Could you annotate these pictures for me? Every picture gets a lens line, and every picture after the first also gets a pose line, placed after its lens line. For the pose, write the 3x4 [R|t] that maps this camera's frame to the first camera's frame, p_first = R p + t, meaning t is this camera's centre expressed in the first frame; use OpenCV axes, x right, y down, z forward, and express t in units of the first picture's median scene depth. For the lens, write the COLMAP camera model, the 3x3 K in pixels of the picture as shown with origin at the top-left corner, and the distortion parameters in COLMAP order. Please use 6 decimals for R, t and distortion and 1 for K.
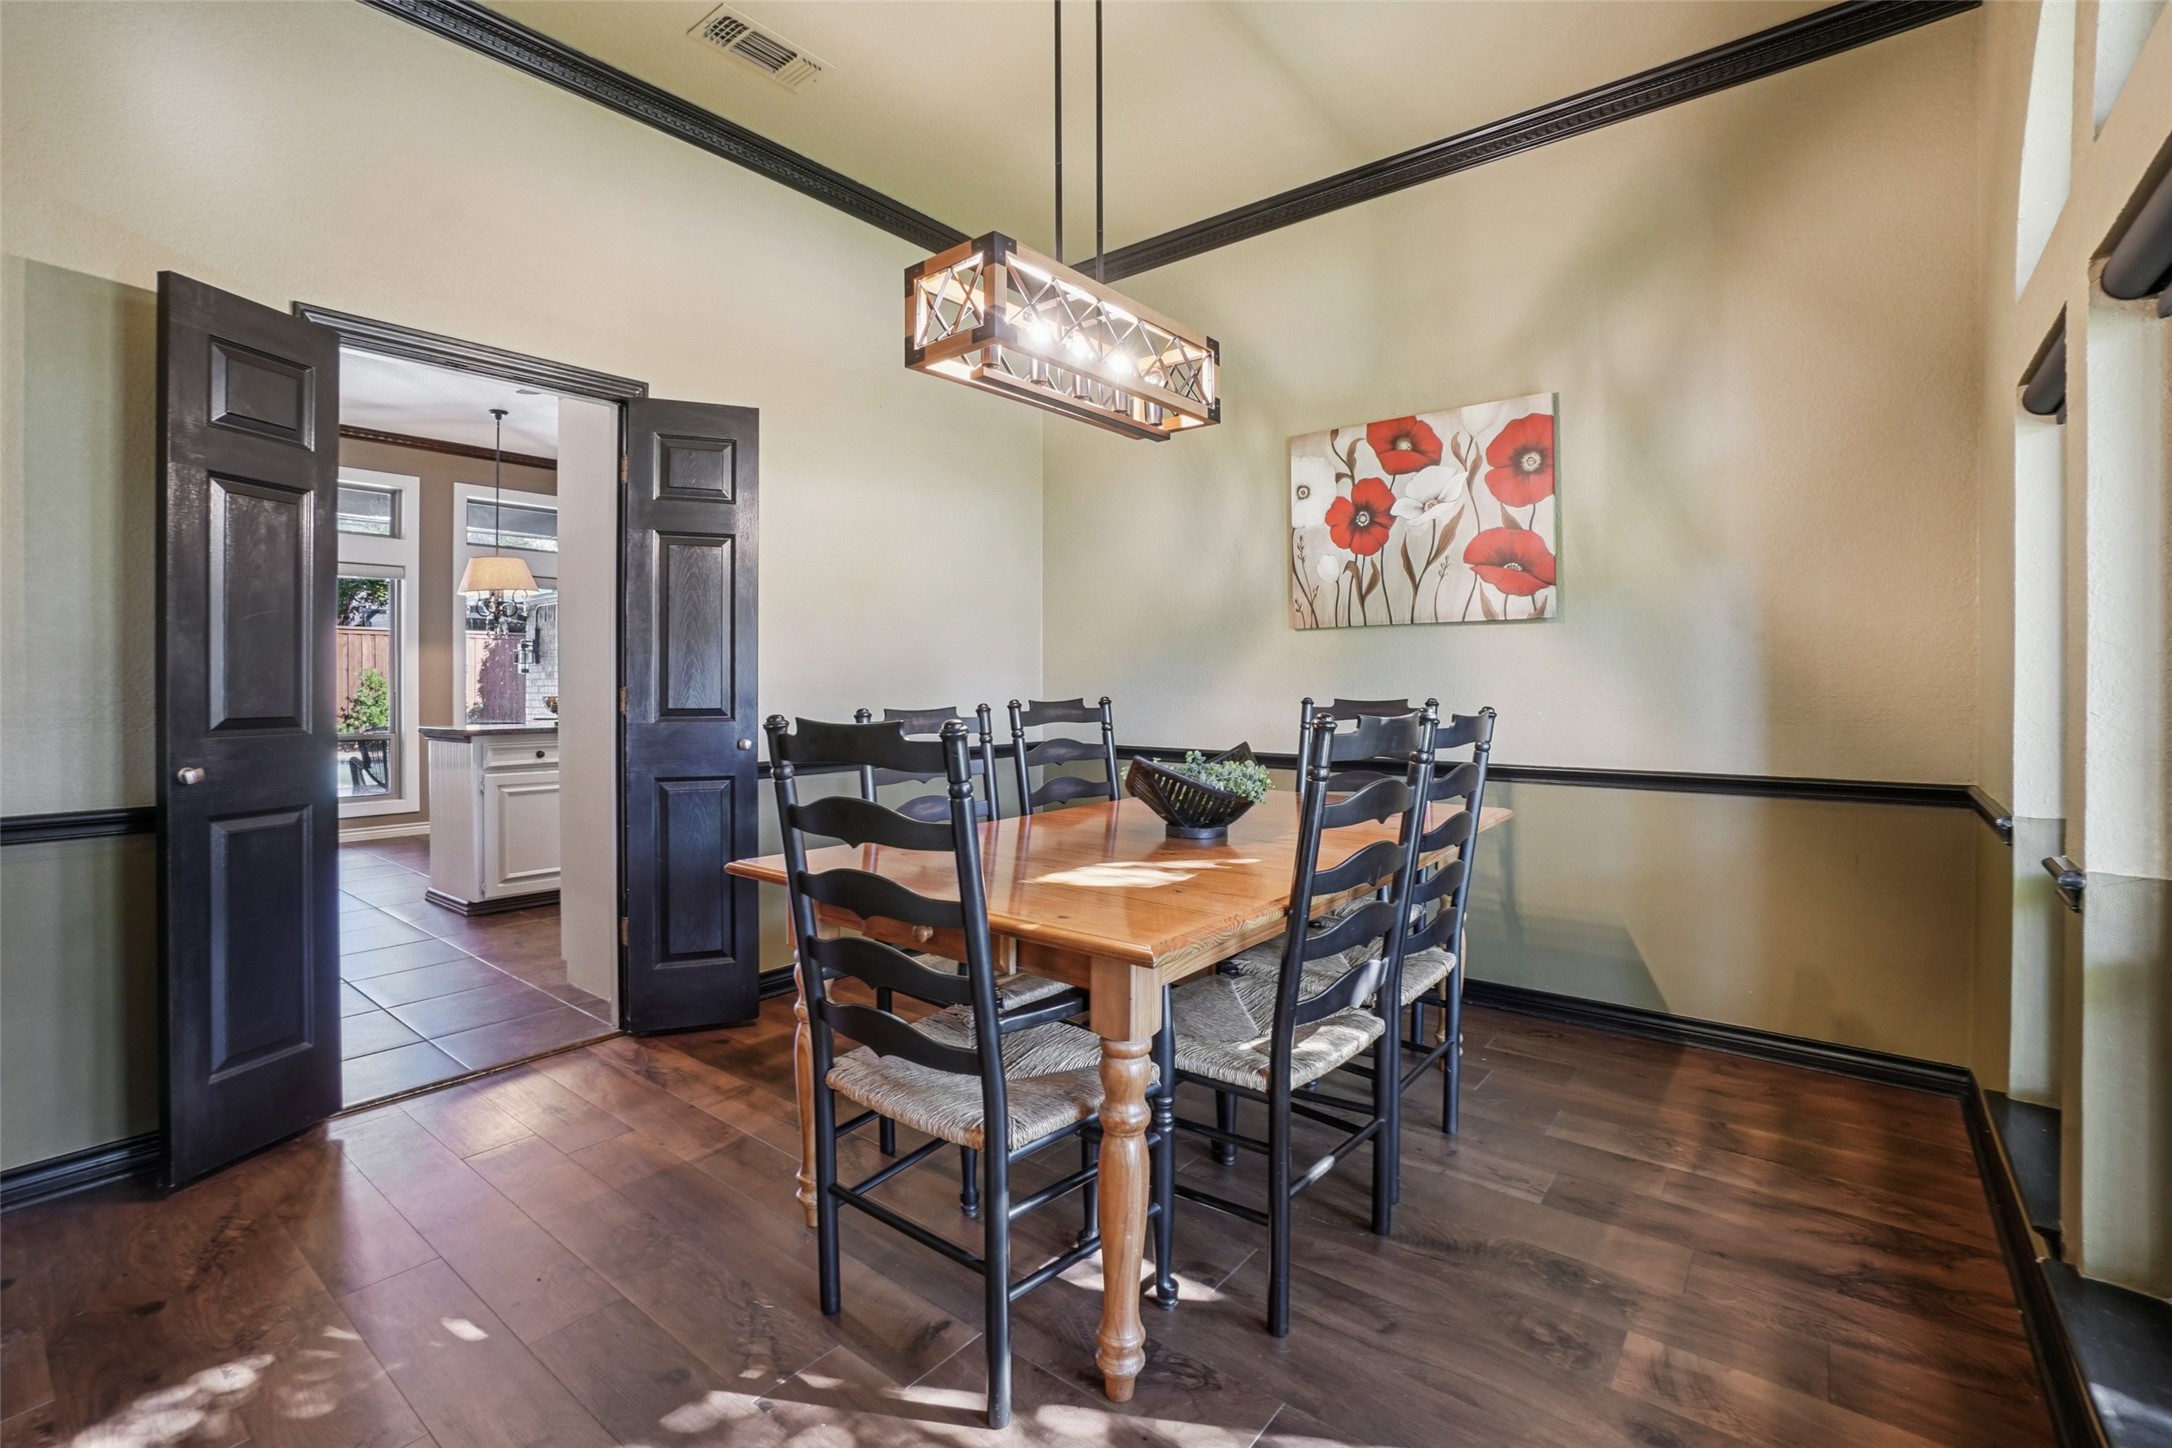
lens RADIAL K [[960.2, 0, 1064.3], [0, 960.2, 707.7], [0, 0, 1]] dist [-0.060576, 0.021869]
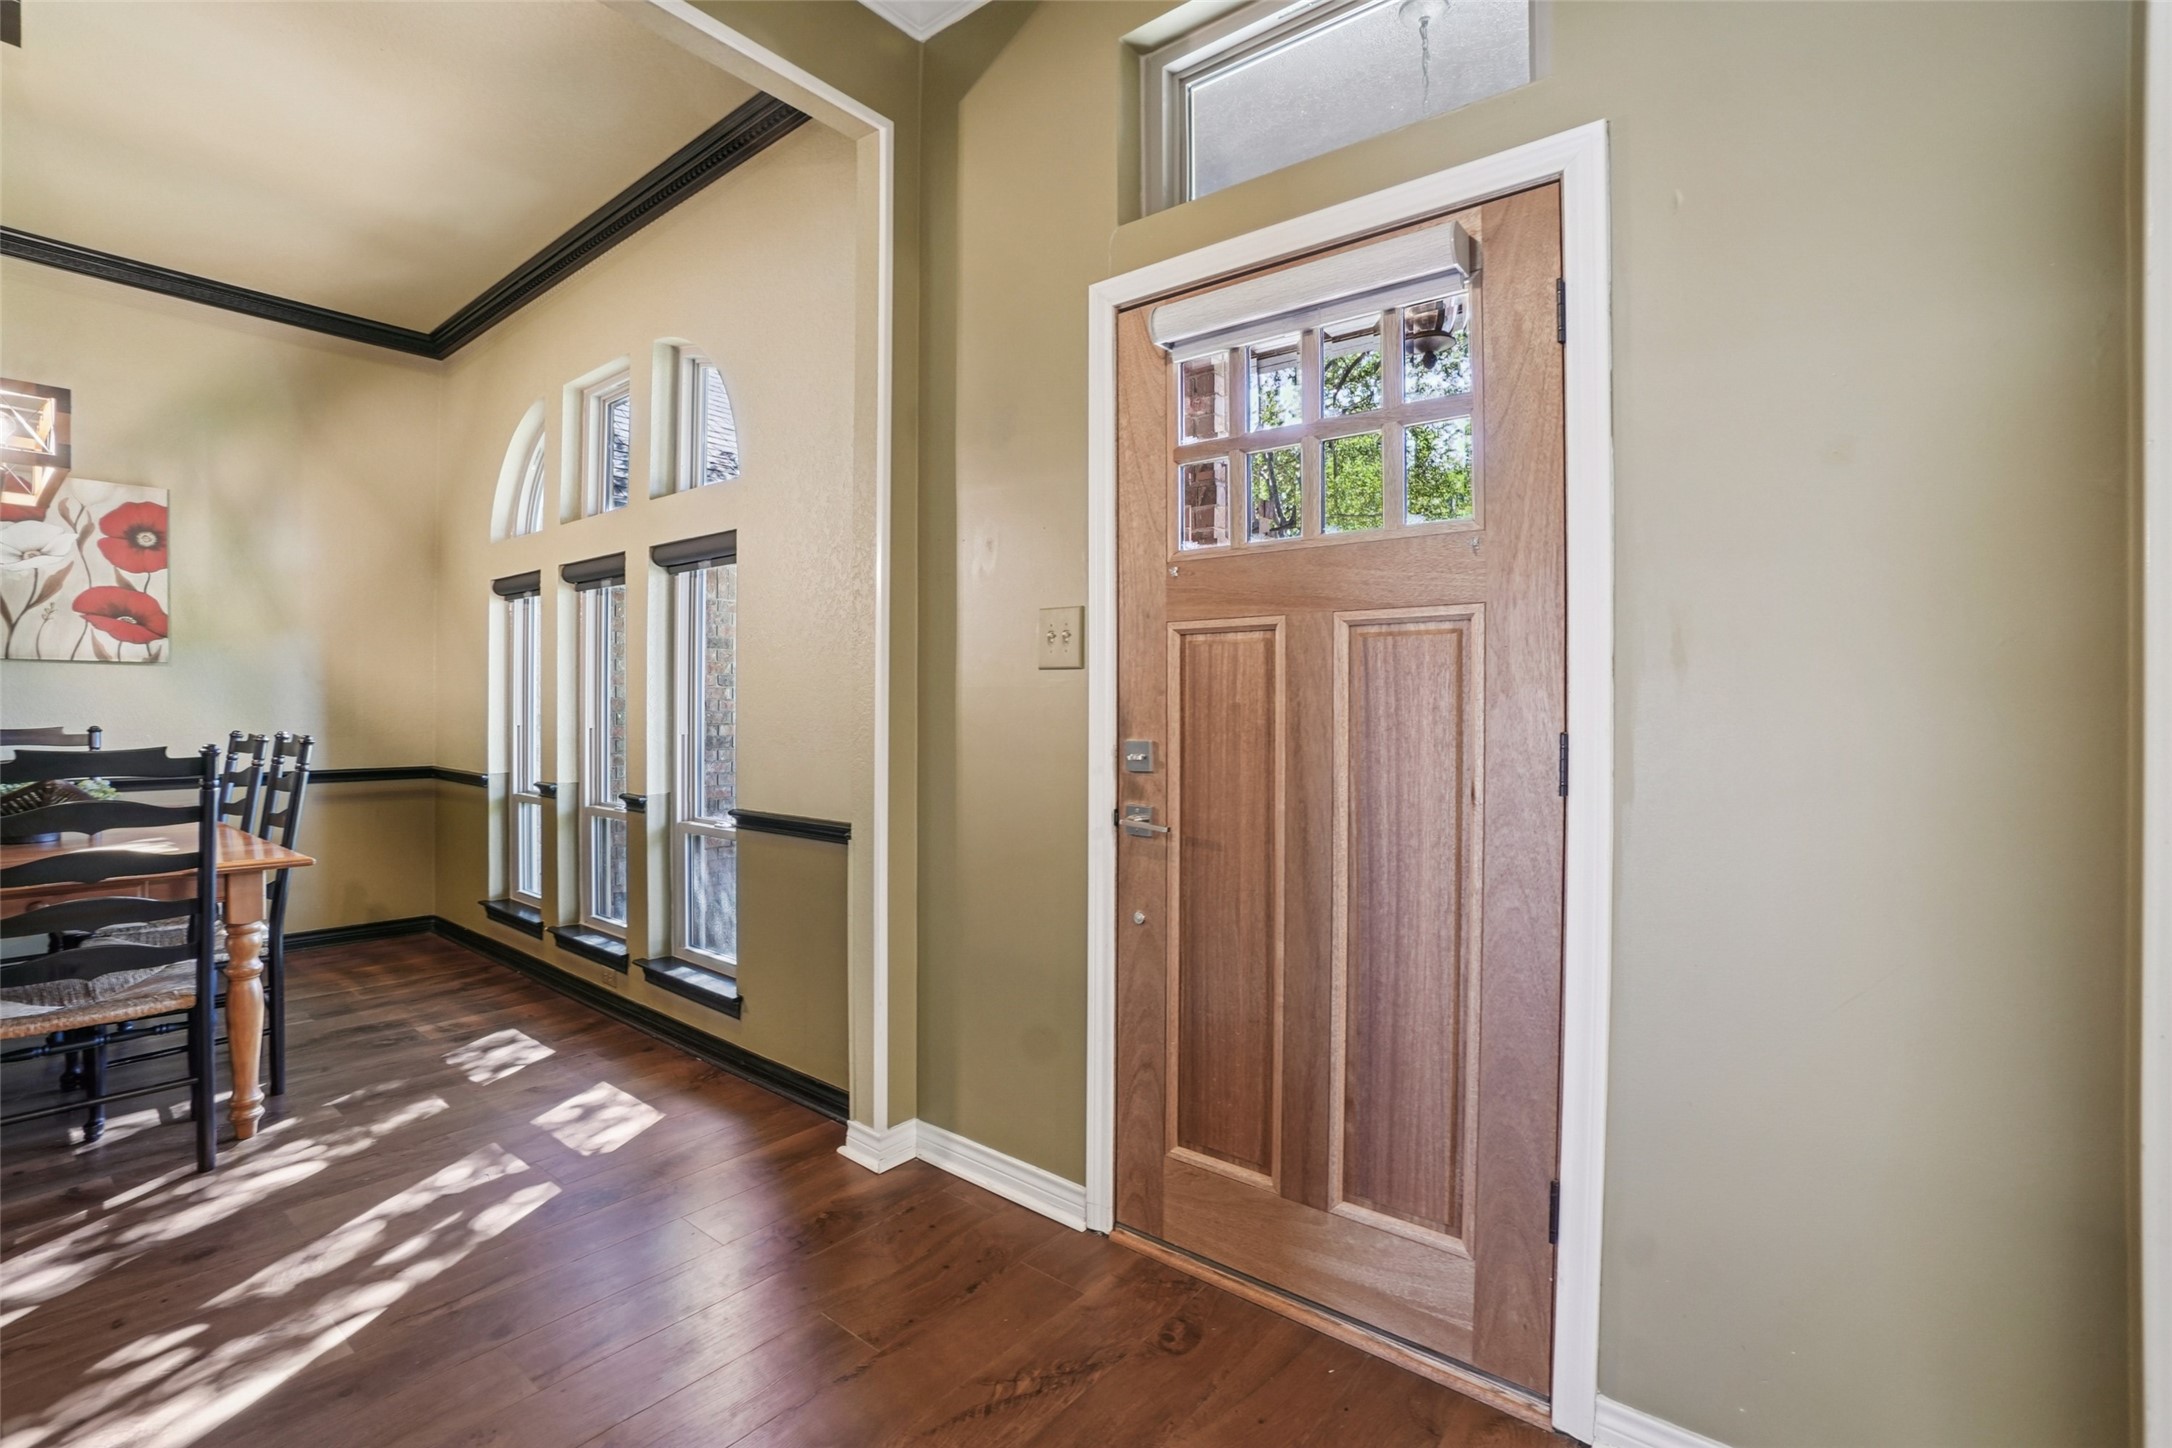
lens RADIAL K [[974.1, 0, 1069.4], [0, 974.1, 715.5], [0, 0, 1]] dist [-0.064808, 0.022375]
pose [[0.011084, -0.011898, 0.999868, -0.752311], [0.013741, 0.999837, 0.011745, -0.019996], [-0.999844, 0.013609, 0.011245, -0.257302]]
